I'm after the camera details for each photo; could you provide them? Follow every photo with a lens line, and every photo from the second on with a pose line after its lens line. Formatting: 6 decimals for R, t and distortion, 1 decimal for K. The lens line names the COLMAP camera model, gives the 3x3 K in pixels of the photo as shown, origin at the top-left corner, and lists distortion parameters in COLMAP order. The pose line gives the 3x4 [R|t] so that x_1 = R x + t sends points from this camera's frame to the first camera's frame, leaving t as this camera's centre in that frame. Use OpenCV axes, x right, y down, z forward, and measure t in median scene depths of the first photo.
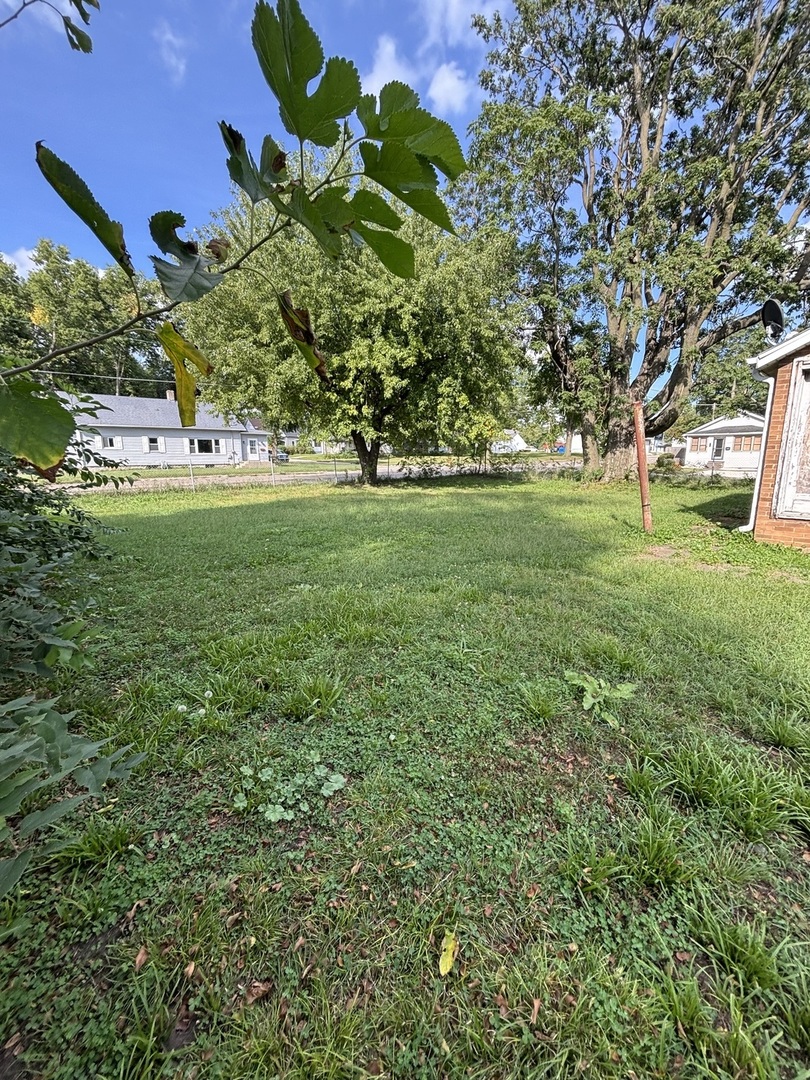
lens RADIAL K [[434.5, 0, 405.9], [0, 434.5, 539.8], [0, 0, 1]] dist [0.001706, 0.000246]
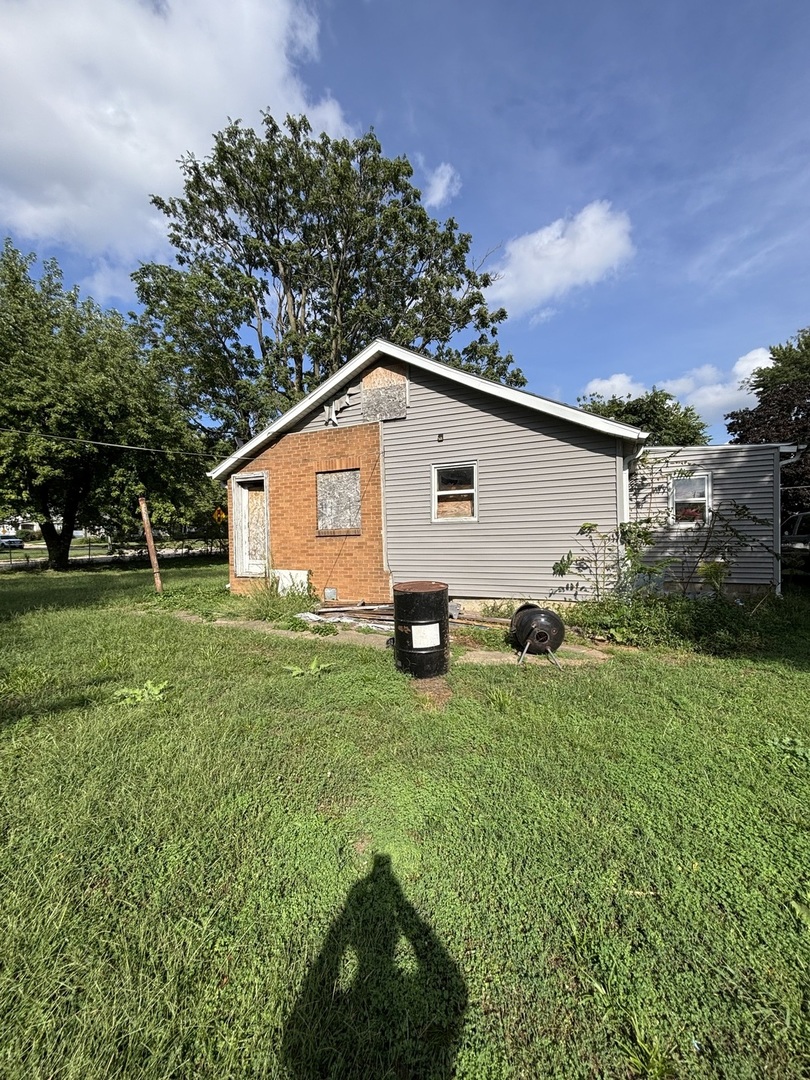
lens RADIAL K [[434.5, 0, 410.5], [0, 434.5, 538.5], [0, 0, 1]] dist [0.001706, 0.000246]
pose [[0.910248, -0.016481, 0.413735, 0.296880], [0.093811, 0.981433, -0.167296, 0.050330], [-0.403296, 0.191093, 0.894894, -0.235376]]
